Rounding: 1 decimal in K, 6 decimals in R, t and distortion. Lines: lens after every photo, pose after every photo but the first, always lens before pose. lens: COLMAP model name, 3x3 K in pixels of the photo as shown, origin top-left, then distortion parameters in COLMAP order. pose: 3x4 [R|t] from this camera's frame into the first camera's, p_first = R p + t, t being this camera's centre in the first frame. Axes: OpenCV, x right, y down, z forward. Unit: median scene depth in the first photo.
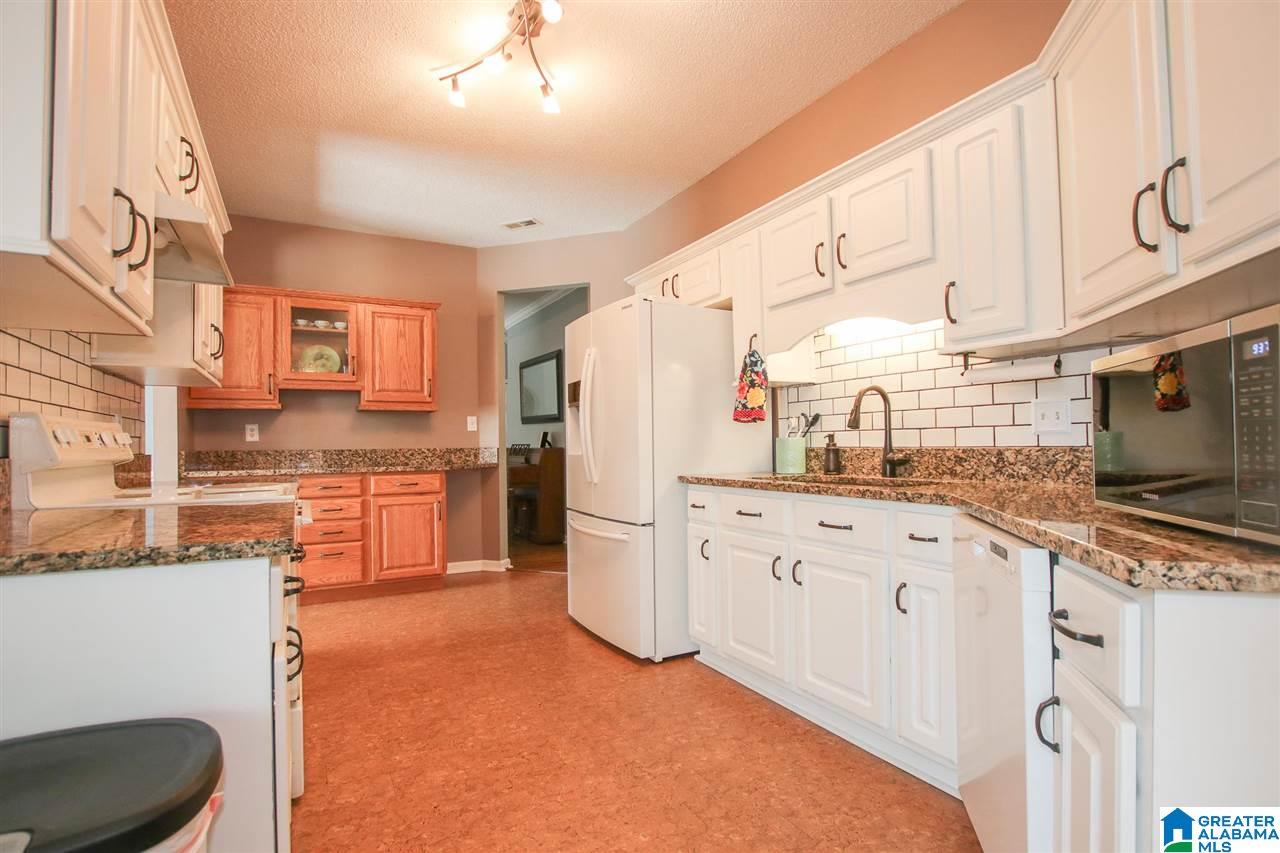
lens RADIAL K [[613.6, 0, 639.1], [0, 613.6, 438.9], [0, 0, 1]] dist [-0.018399, 0.000592]
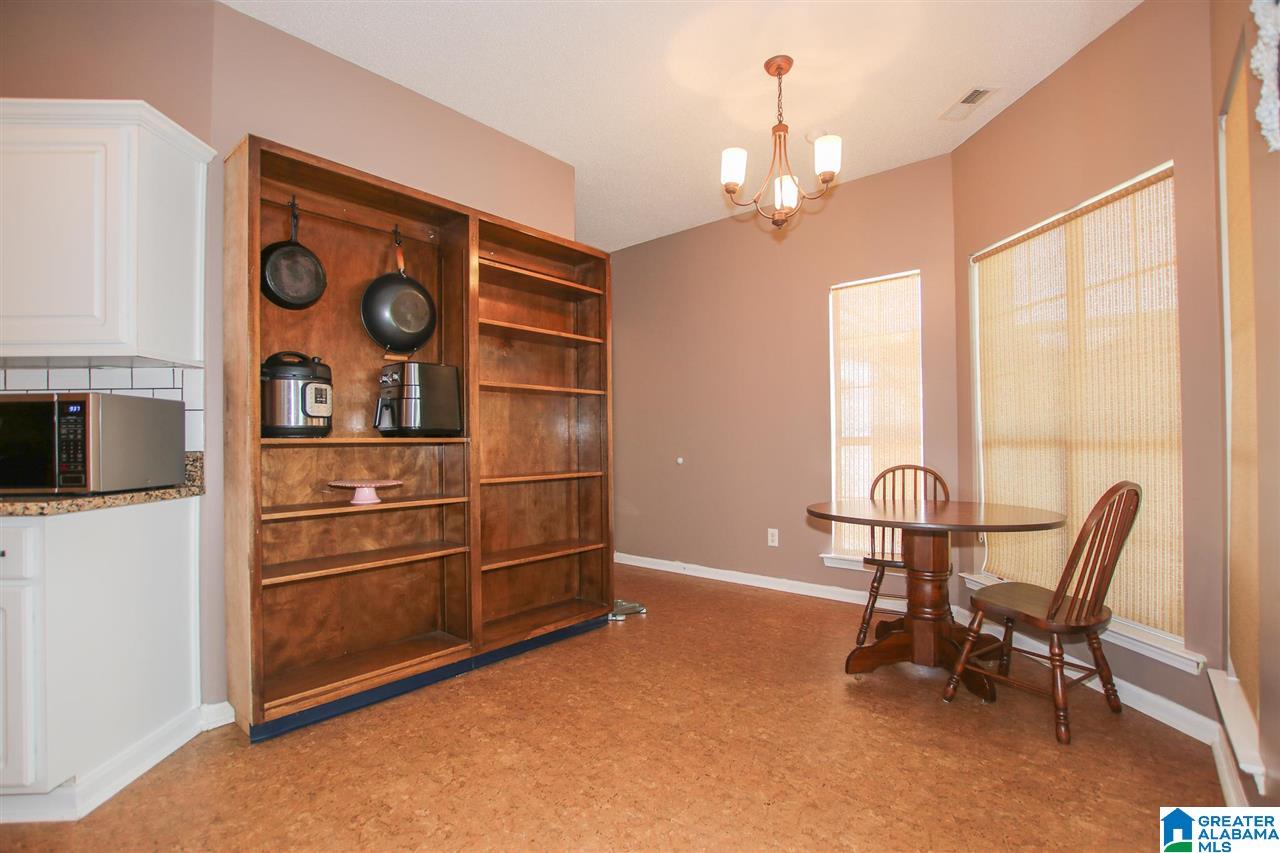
lens RADIAL K [[580.0, 0, 625.0], [0, 580.0, 438.5], [0, 0, 1]] dist [-0.026777, 0.000188]
pose [[-0.328413, 0.018743, 0.944348, -0.489665], [0.001873, 0.999814, -0.019193, 0.002874], [-0.944532, -0.004534, -0.328387, -0.083867]]
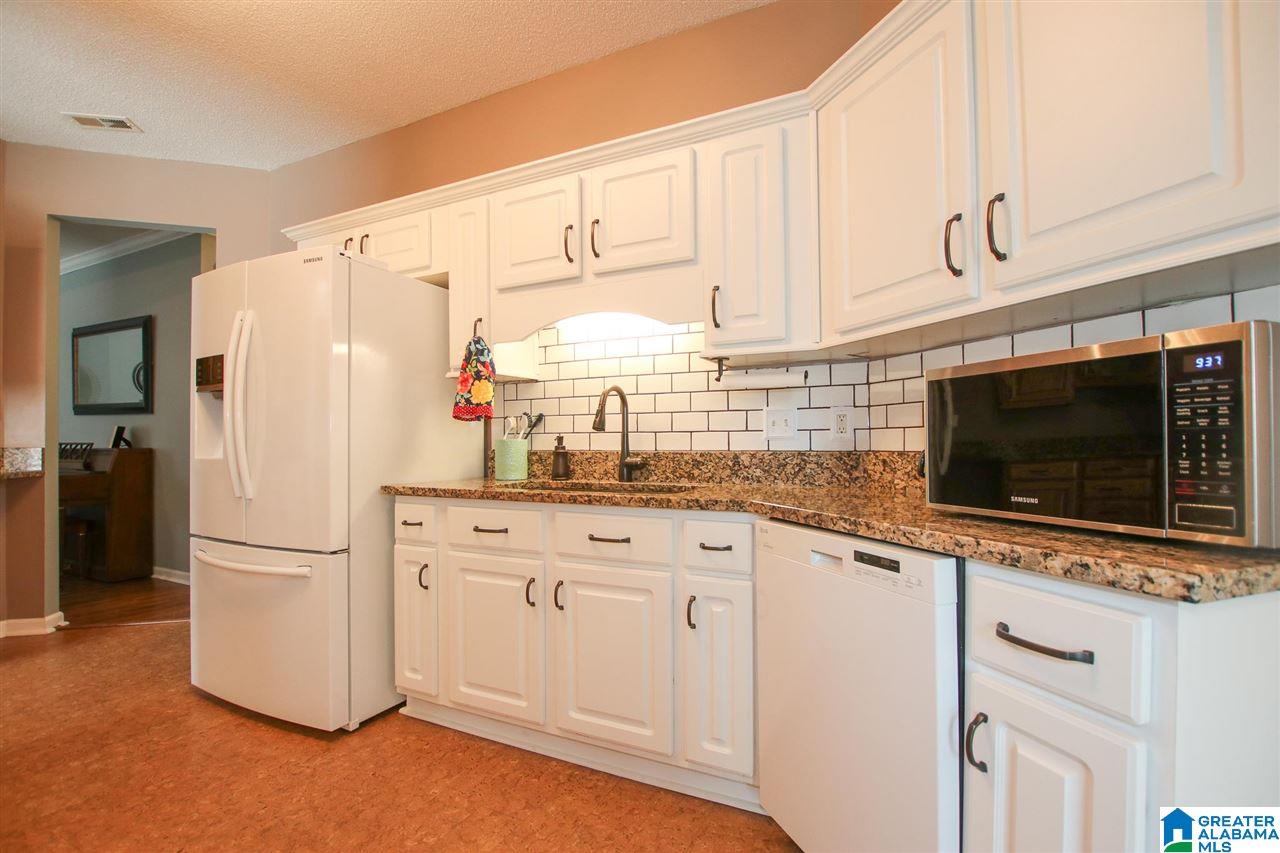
lens RADIAL K [[594.9, 0, 634.9], [0, 594.9, 437.6], [0, 0, 1]] dist [-0.023248, 0.001079]
pose [[0.821396, 0.016721, 0.570113, -0.111355], [-0.013144, 0.999860, -0.010388, 0.002346], [-0.570207, 0.001040, 0.821500, 0.206302]]
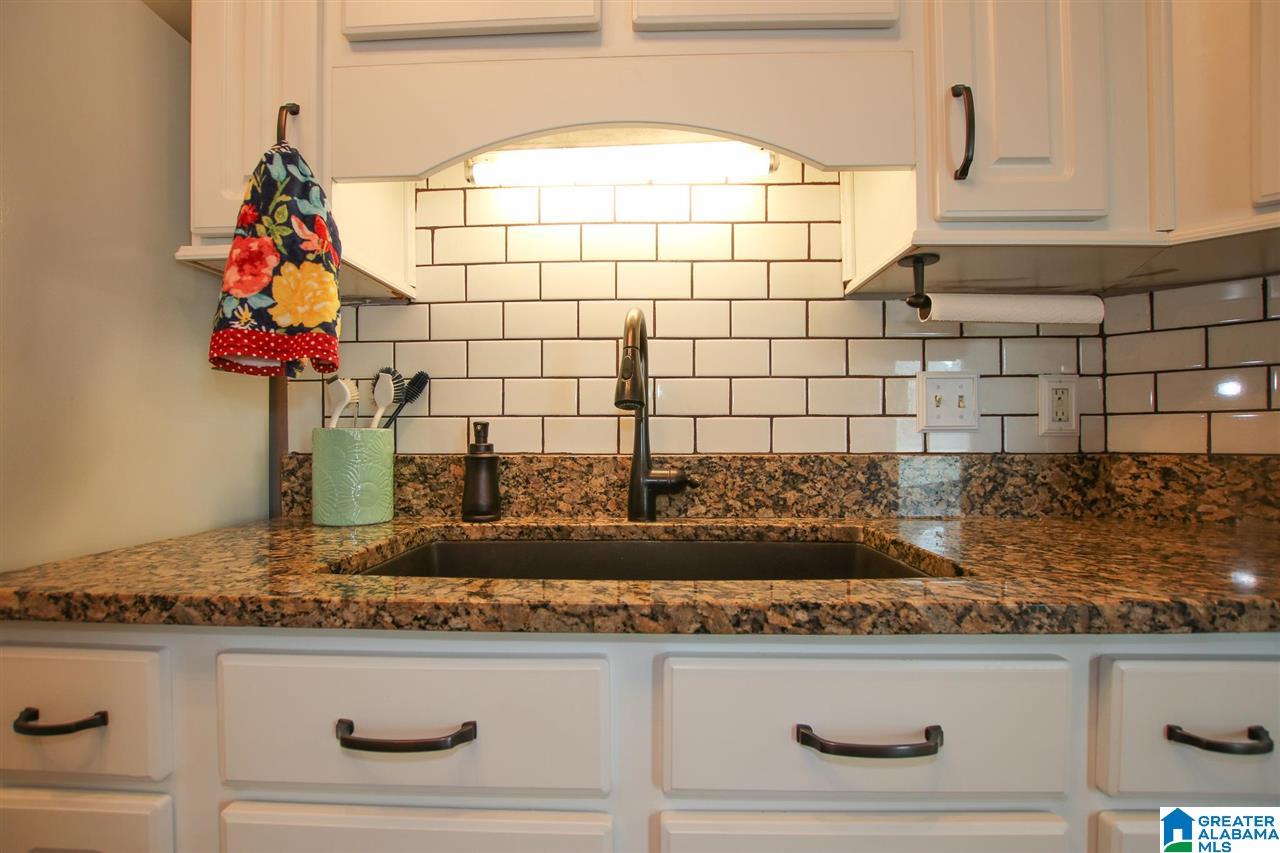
lens RADIAL K [[594.9, 0, 634.9], [0, 594.9, 437.6], [0, 0, 1]] dist [-0.023248, 0.001079]
pose [[0.511674, 0.016927, 0.859013, 0.020293], [-0.013665, 0.999840, -0.011562, 0.006099], [-0.859071, -0.005823, 0.511823, 0.735821]]
